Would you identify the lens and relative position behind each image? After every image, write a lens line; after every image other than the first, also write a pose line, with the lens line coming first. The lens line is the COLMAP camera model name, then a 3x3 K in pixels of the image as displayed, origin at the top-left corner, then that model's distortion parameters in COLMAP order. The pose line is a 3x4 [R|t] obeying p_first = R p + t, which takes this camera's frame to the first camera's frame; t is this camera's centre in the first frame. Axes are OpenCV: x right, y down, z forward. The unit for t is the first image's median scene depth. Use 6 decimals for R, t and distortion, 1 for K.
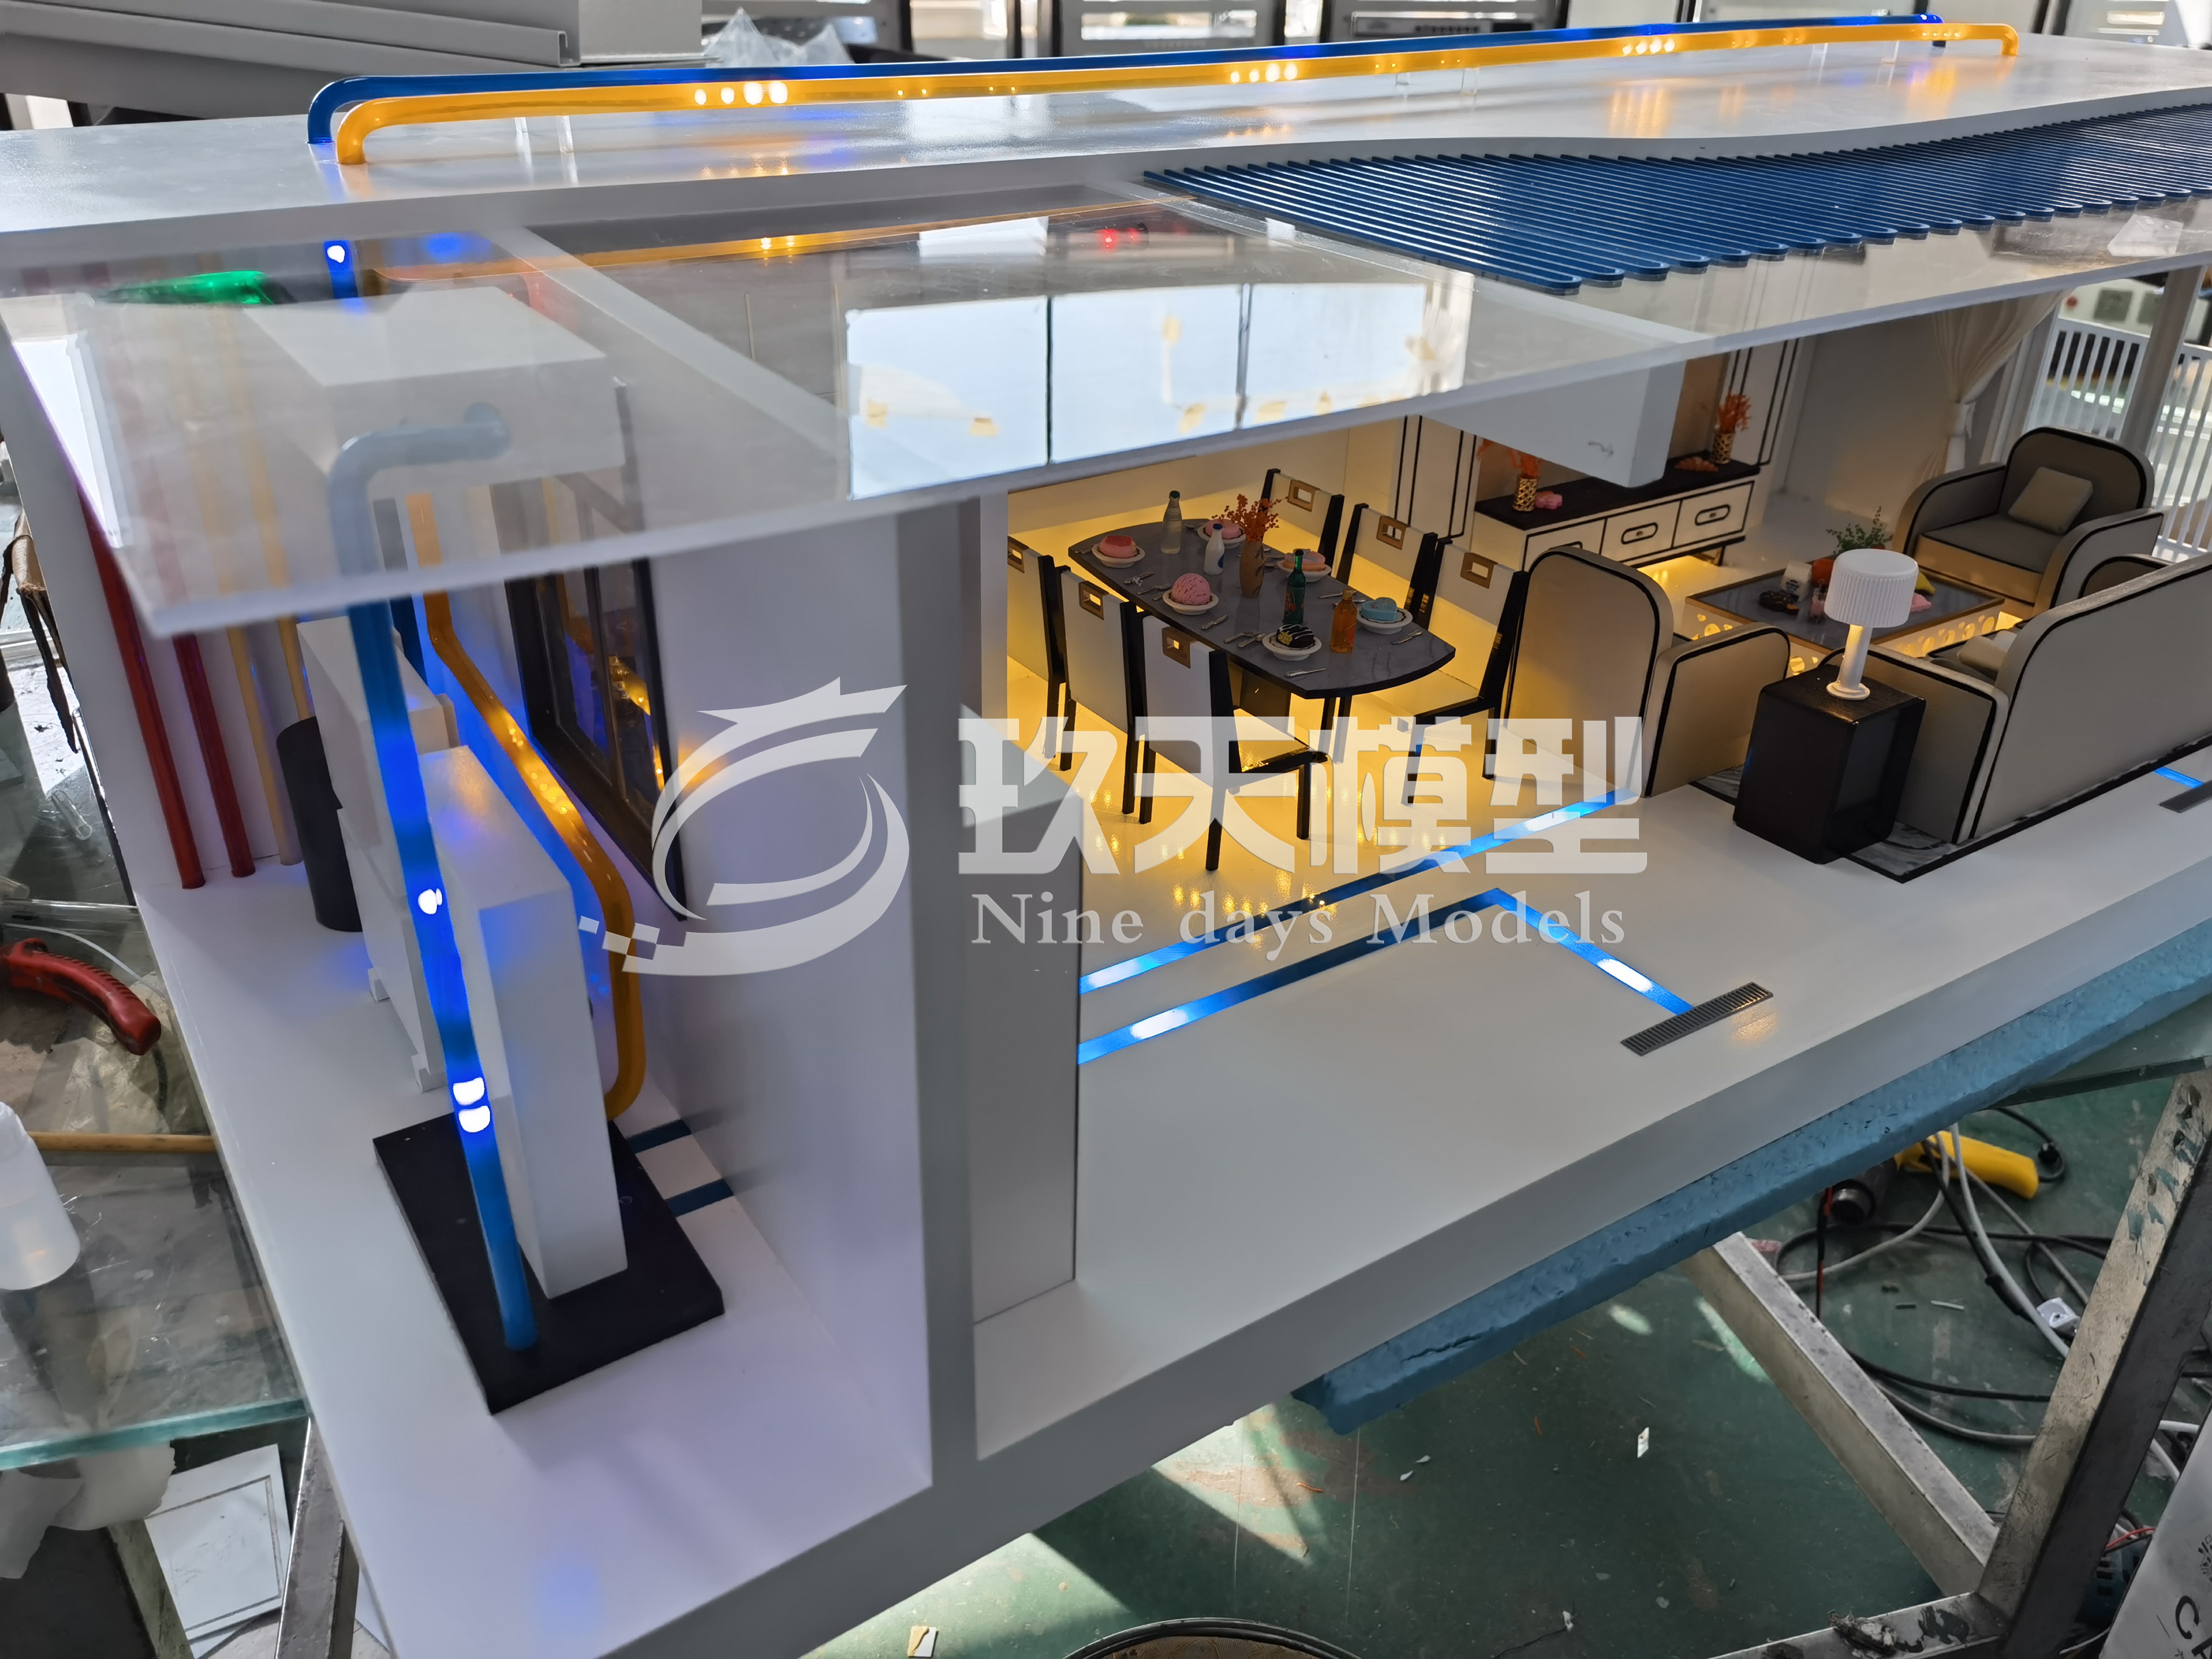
lens RADIAL K [[1754.8, 0, 1082.0], [0, 1754.8, 838.3], [0, 0, 1]] dist [0.038280, 0.018878]
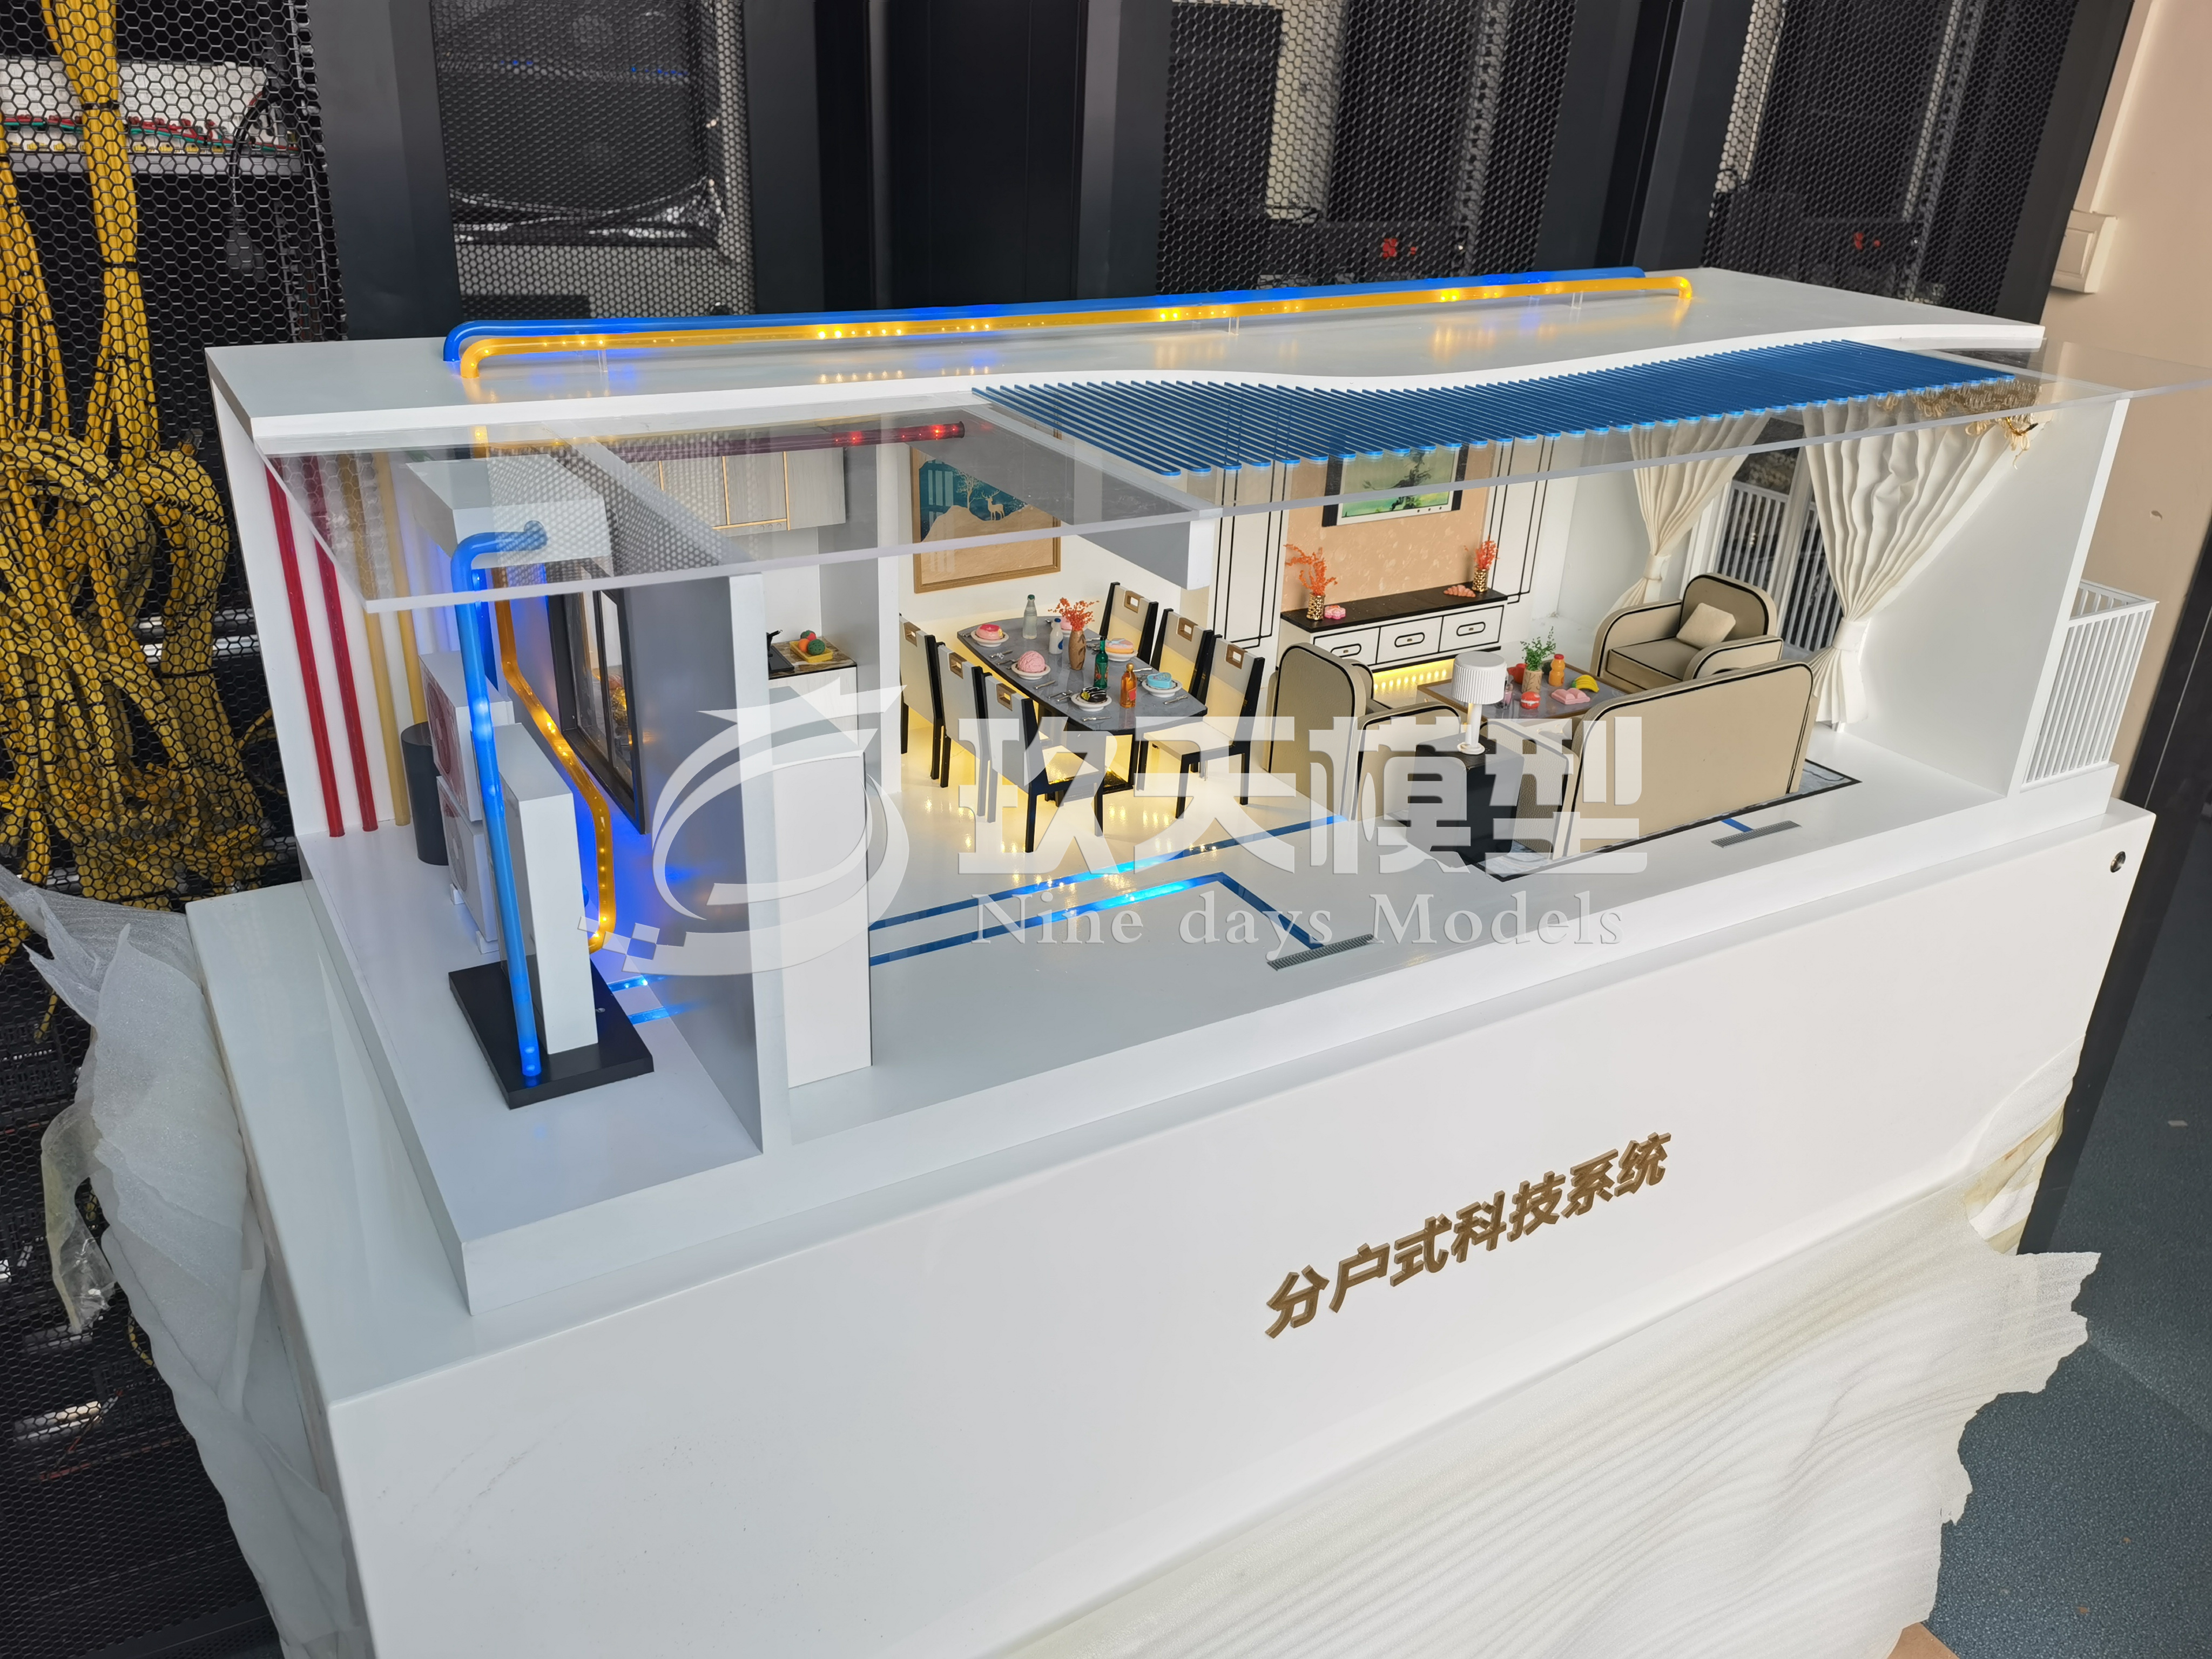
lens RADIAL K [[1754.8, 0, 1130.3], [0, 1754.8, 827.5], [0, 0, 1]] dist [0.038280, 0.018878]
pose [[0.999337, 0.033857, -0.013397, 0.159630], [-0.034712, 0.996957, -0.069804, 0.087392], [0.010993, 0.070222, 0.997471, -0.407481]]
